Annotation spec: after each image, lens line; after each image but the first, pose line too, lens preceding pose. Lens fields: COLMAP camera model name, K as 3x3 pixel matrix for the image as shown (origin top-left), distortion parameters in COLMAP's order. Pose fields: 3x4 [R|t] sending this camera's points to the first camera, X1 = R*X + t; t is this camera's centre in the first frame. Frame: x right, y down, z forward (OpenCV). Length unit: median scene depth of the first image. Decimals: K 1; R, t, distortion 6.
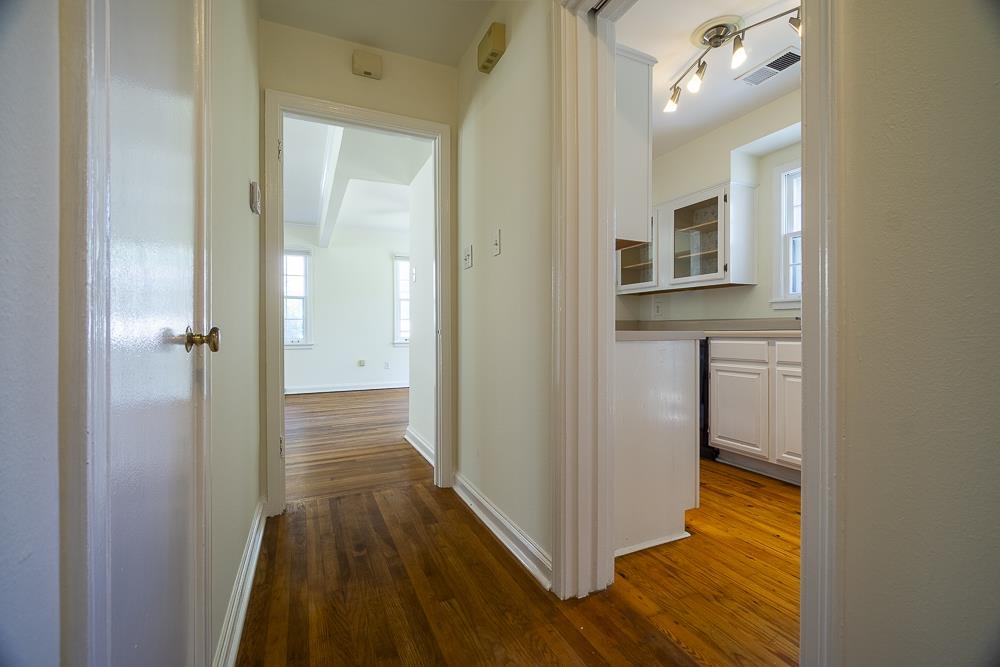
lens RADIAL K [[427.8, 0, 499.1], [0, 427.8, 330.8], [0, 0, 1]] dist [0.005028, 0.000228]
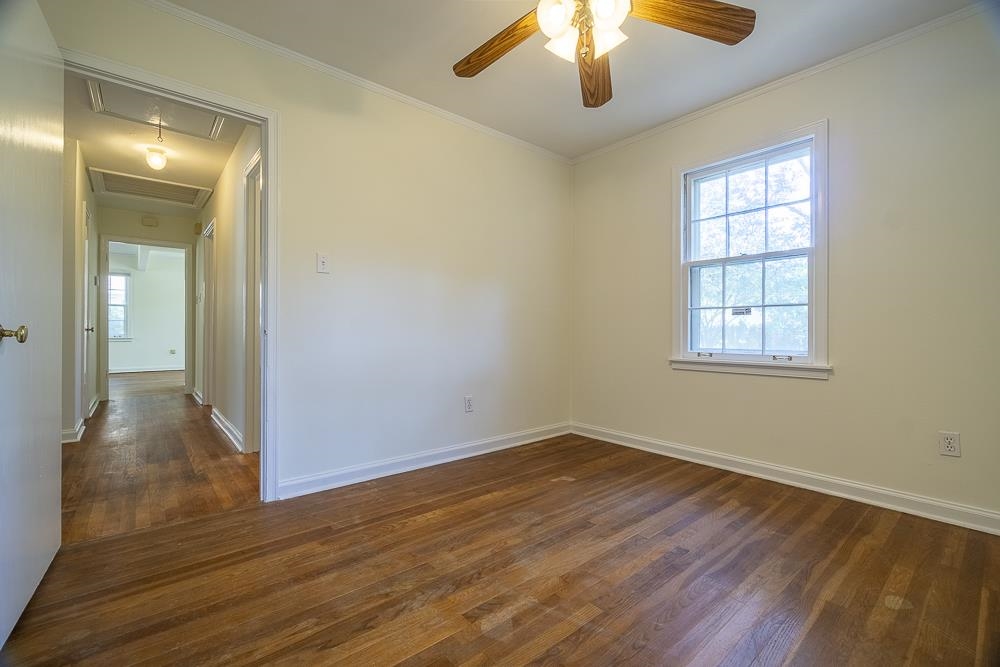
lens RADIAL K [[427.8, 0, 491.8], [0, 427.8, 331.1], [0, 0, 1]] dist [0.005028, 0.000228]
pose [[0.965411, 0.006121, 0.260660, 0.362271], [-0.005859, 0.999981, -0.001782, 0.002650], [-0.260666, 0.000193, 0.965429, -0.721898]]
